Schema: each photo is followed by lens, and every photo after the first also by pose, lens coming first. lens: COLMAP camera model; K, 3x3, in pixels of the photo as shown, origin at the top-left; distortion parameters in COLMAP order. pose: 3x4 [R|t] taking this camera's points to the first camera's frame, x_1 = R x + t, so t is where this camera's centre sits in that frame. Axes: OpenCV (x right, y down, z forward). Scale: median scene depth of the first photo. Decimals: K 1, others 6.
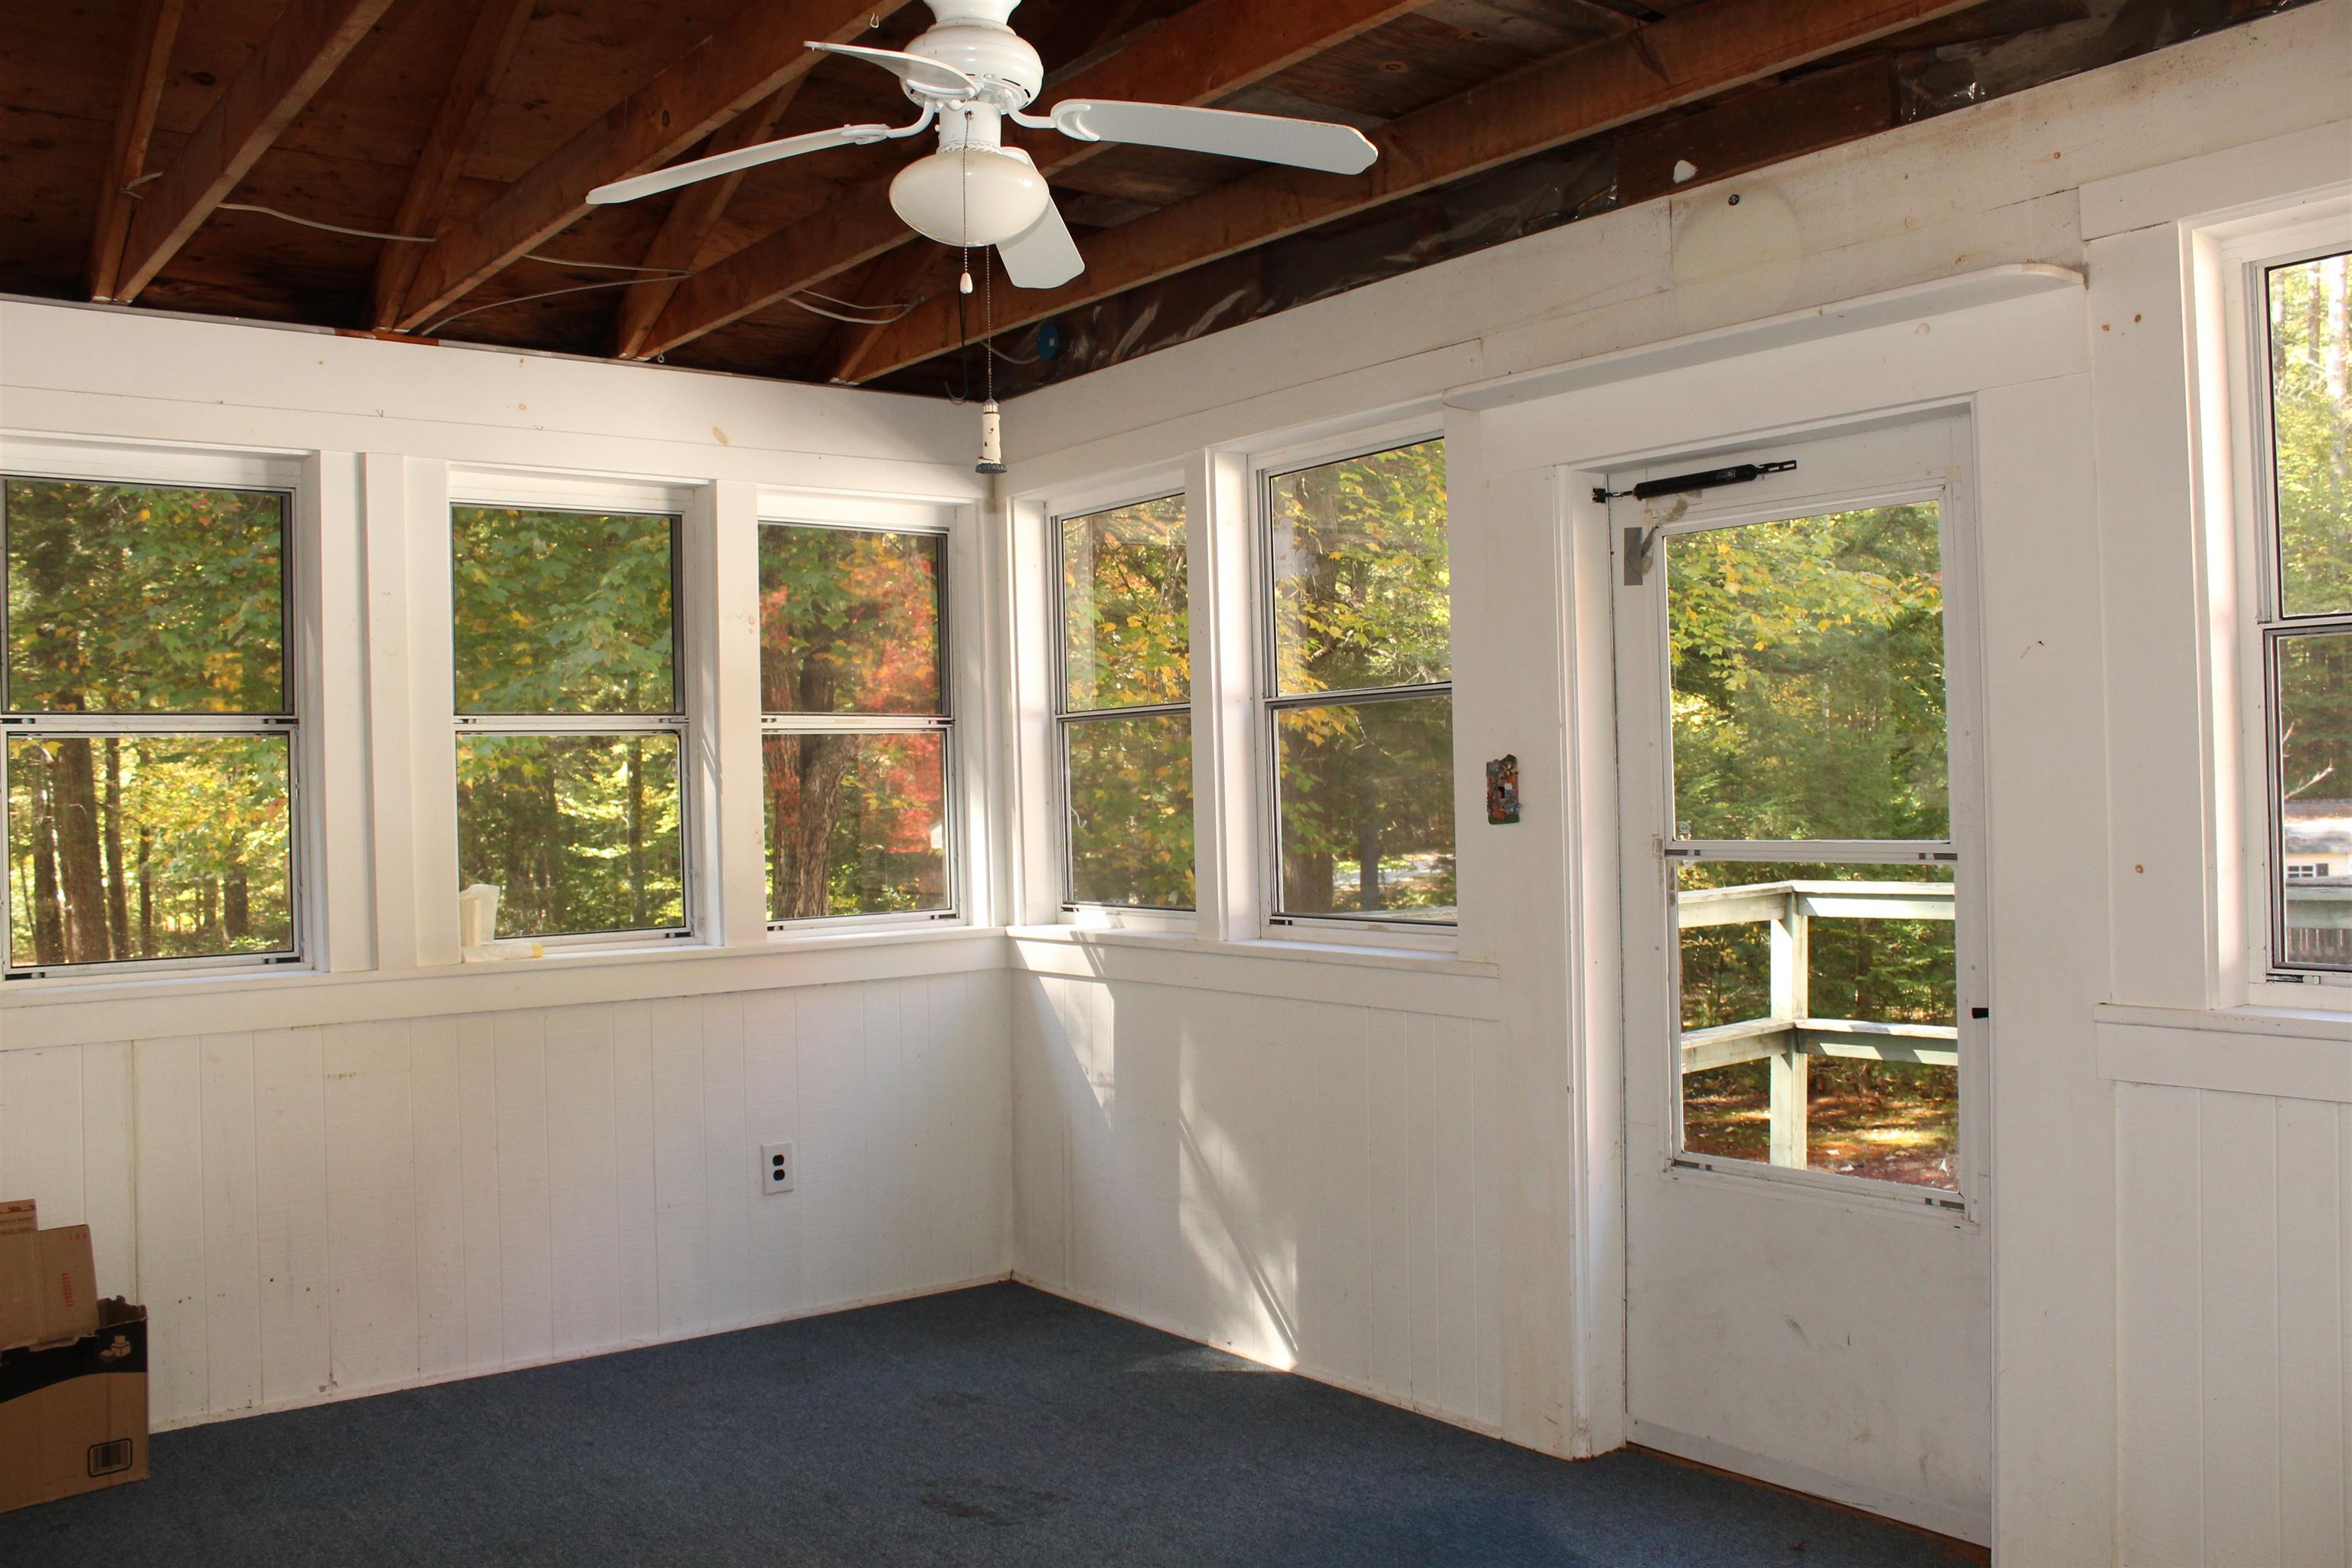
lens RADIAL K [[2064.7, 0, 1181.8], [0, 2064.7, 779.7], [0, 0, 1]] dist [-0.143176, 0.123591]
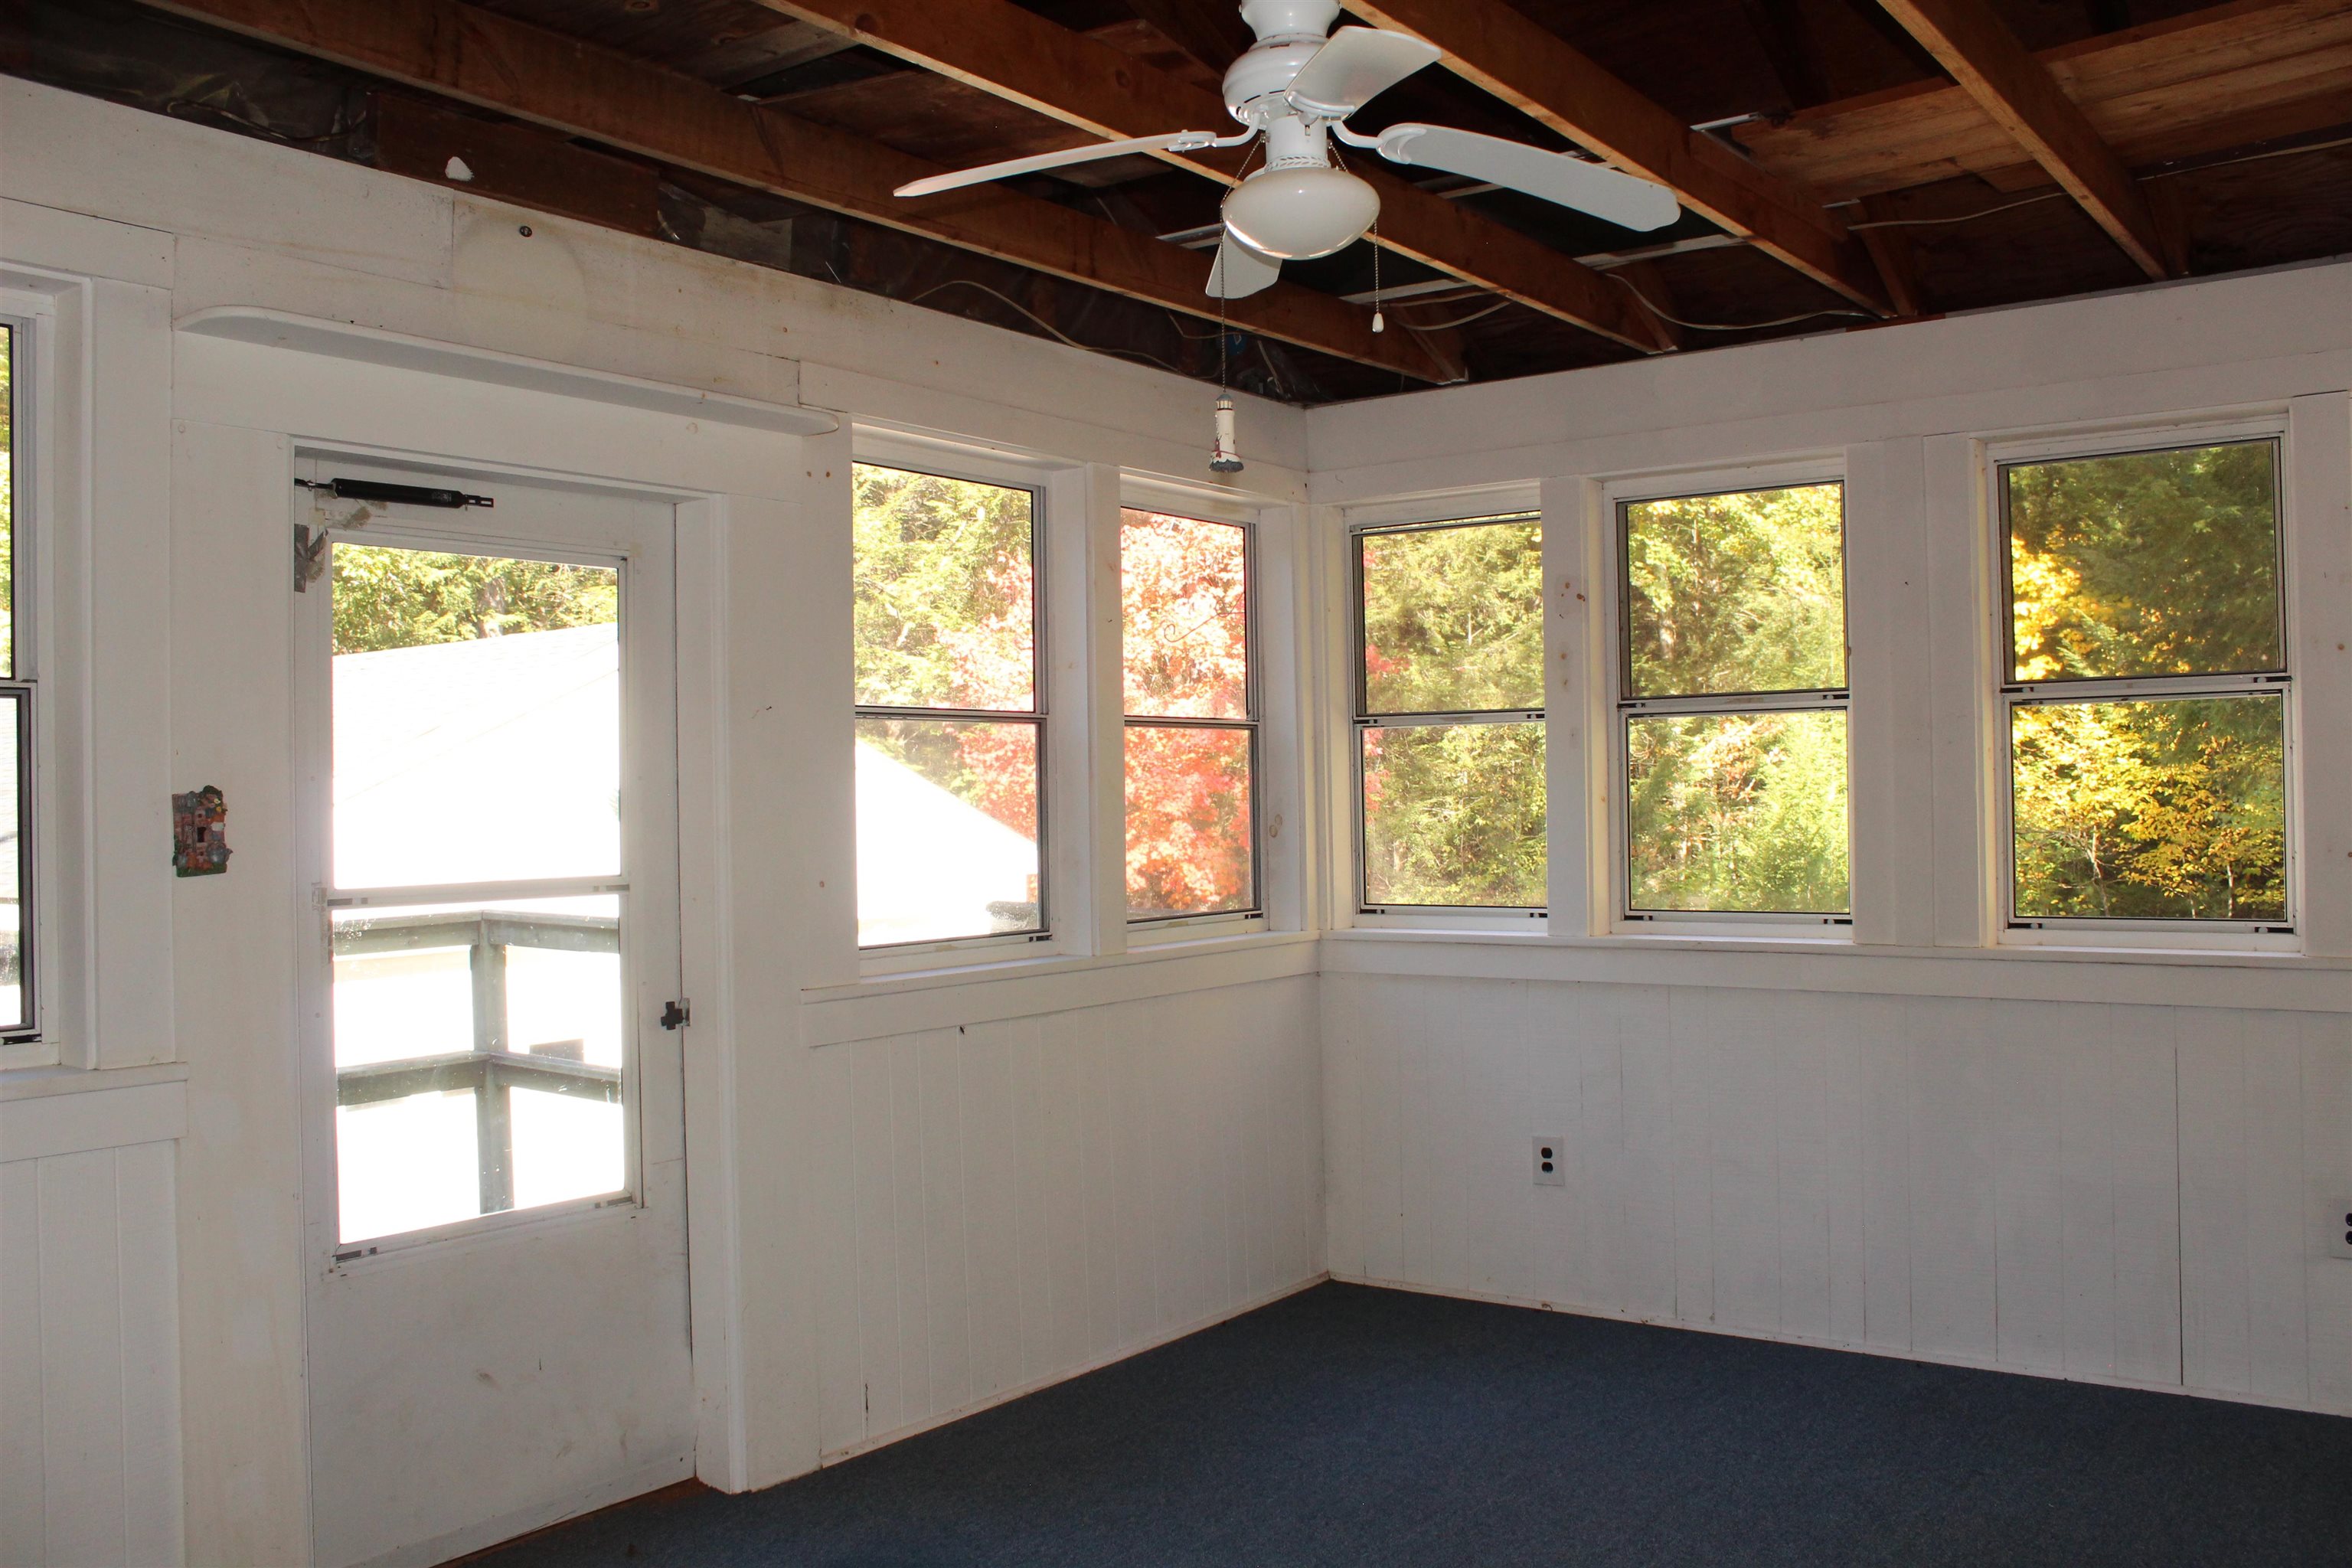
lens RADIAL K [[2064.7, 0, 1181.3], [0, 2064.7, 787.3], [0, 0, 1]] dist [-0.143176, 0.123591]
pose [[-0.296528, 0.033923, 0.954422, -0.732354], [0.026165, 0.999282, -0.027388, 0.020260], [-0.954666, 0.016851, -0.297202, 0.960696]]
